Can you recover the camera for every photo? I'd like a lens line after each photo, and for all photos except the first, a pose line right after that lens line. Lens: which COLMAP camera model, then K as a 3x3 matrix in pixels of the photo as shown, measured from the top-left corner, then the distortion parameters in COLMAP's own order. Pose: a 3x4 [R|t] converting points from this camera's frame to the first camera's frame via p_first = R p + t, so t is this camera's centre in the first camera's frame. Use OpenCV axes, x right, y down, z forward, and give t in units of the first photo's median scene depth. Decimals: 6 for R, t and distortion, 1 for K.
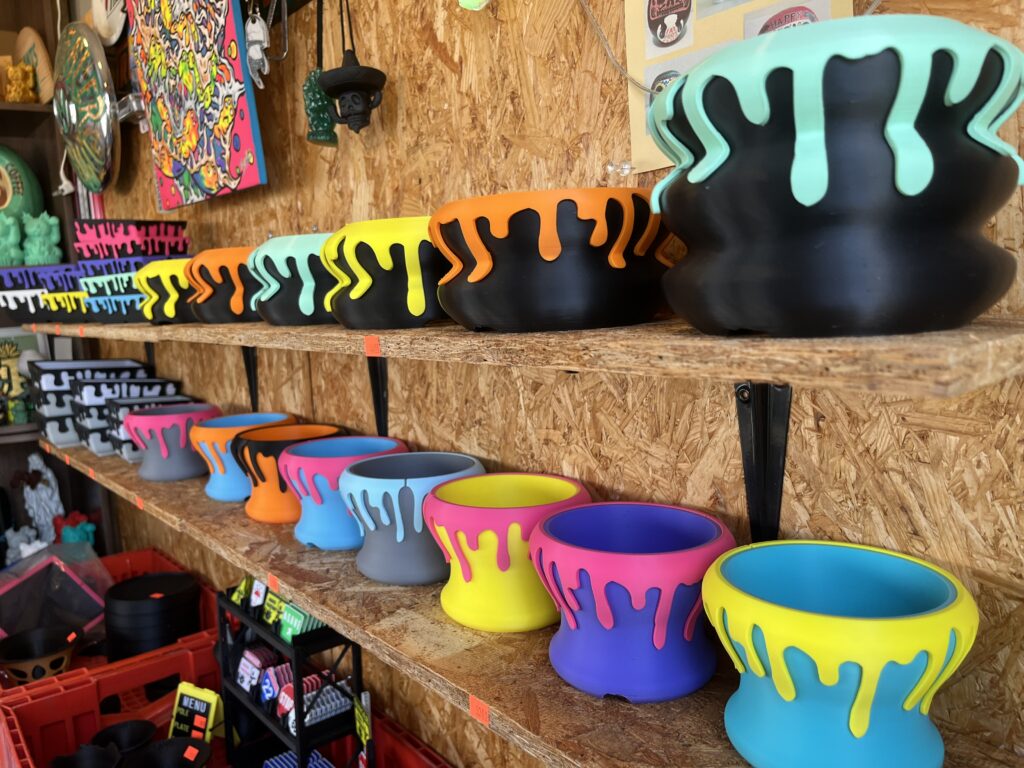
lens RADIAL K [[747.2, 0, 457.4], [0, 747.2, 388.5], [0, 0, 1]] dist [0.032315, -0.059688]
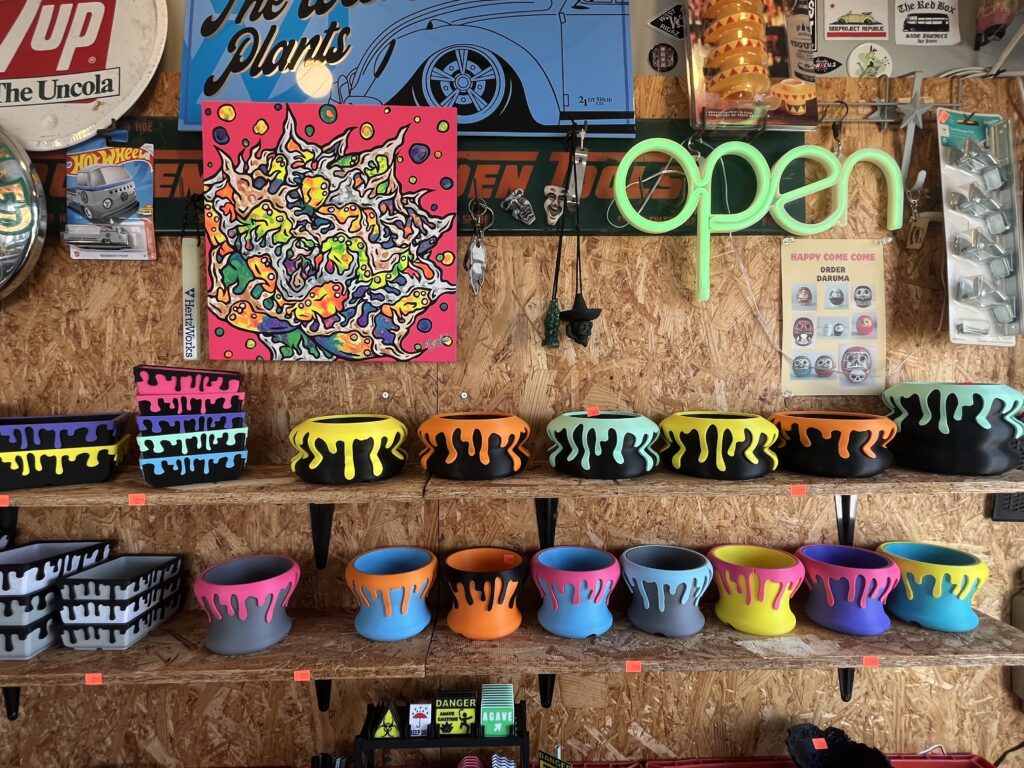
lens RADIAL K [[529.7, 0, 518.9], [0, 529.7, 386.7], [0, 0, 1]] dist [-0.003204, 0.000369]
pose [[0.635547, 0.020965, 0.771778, -0.784724], [0.086518, 0.991401, -0.098178, -0.121218], [-0.767200, 0.129169, 0.628268, 0.326408]]
